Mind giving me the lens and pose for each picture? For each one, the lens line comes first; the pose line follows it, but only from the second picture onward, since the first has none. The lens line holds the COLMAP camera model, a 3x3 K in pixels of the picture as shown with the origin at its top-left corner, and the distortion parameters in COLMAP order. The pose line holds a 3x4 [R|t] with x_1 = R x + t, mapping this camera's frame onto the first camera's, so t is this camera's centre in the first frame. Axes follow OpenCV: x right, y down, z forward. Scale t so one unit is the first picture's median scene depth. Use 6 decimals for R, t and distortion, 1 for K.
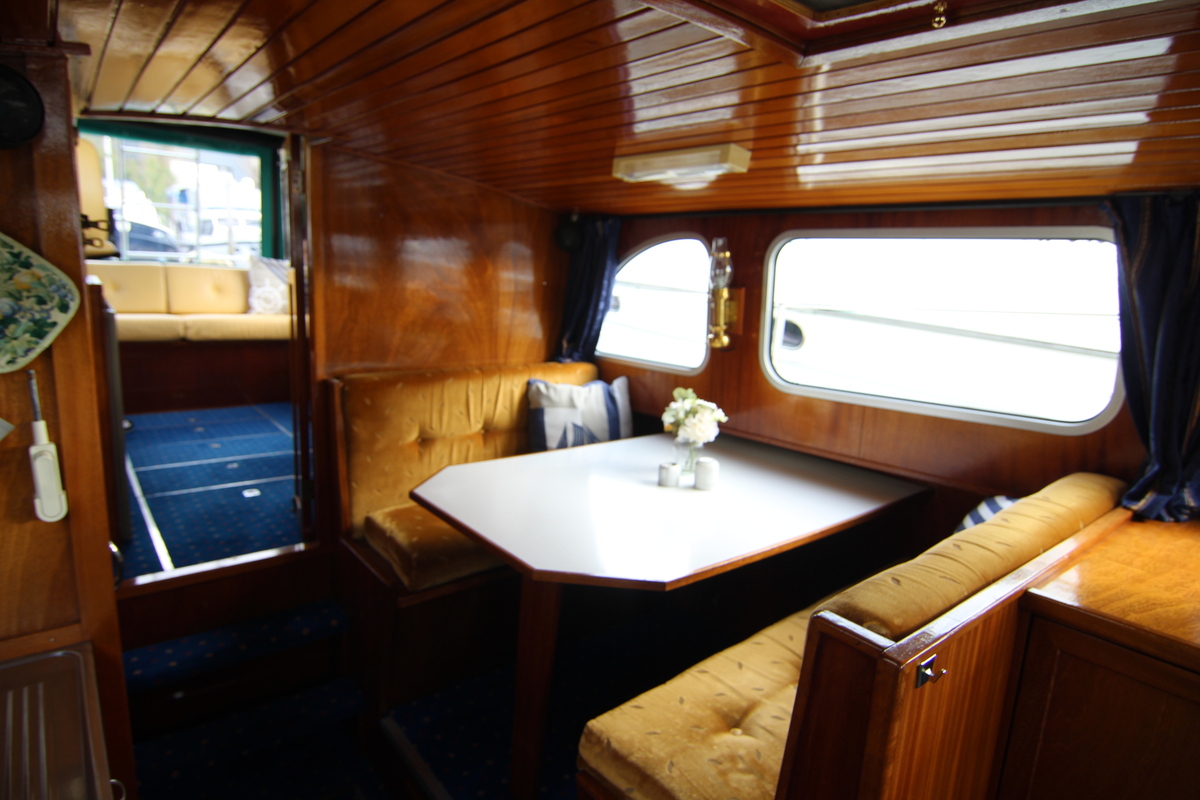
lens RADIAL K [[677.1, 0, 596.6], [0, 677.1, 400.4], [0, 0, 1]] dist [-0.005693, -0.014465]
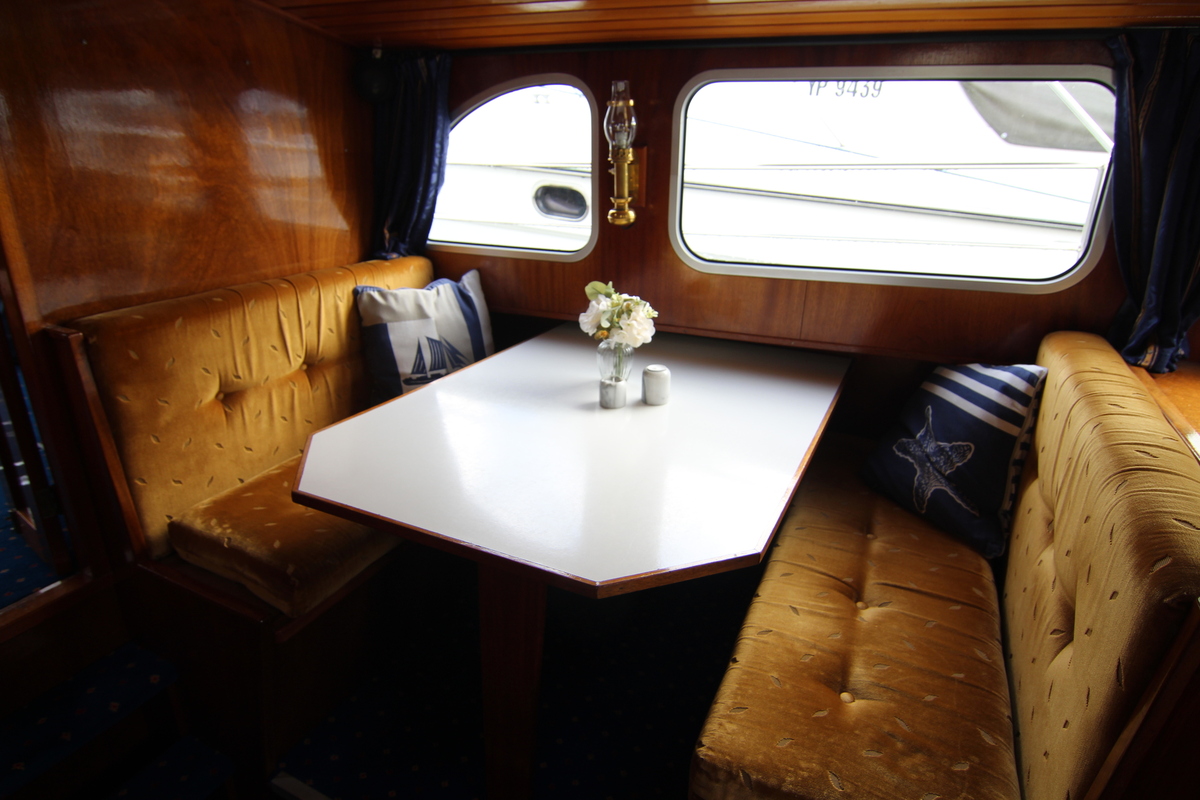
lens RADIAL K [[677.1, 0, 596.6], [0, 677.1, 400.4], [0, 0, 1]] dist [-0.005693, -0.014465]
pose [[0.906811, -0.176447, 0.382833, -0.183807], [0.100469, 0.972475, 0.210234, -0.043941], [-0.409390, -0.152180, 0.899578, 0.232743]]
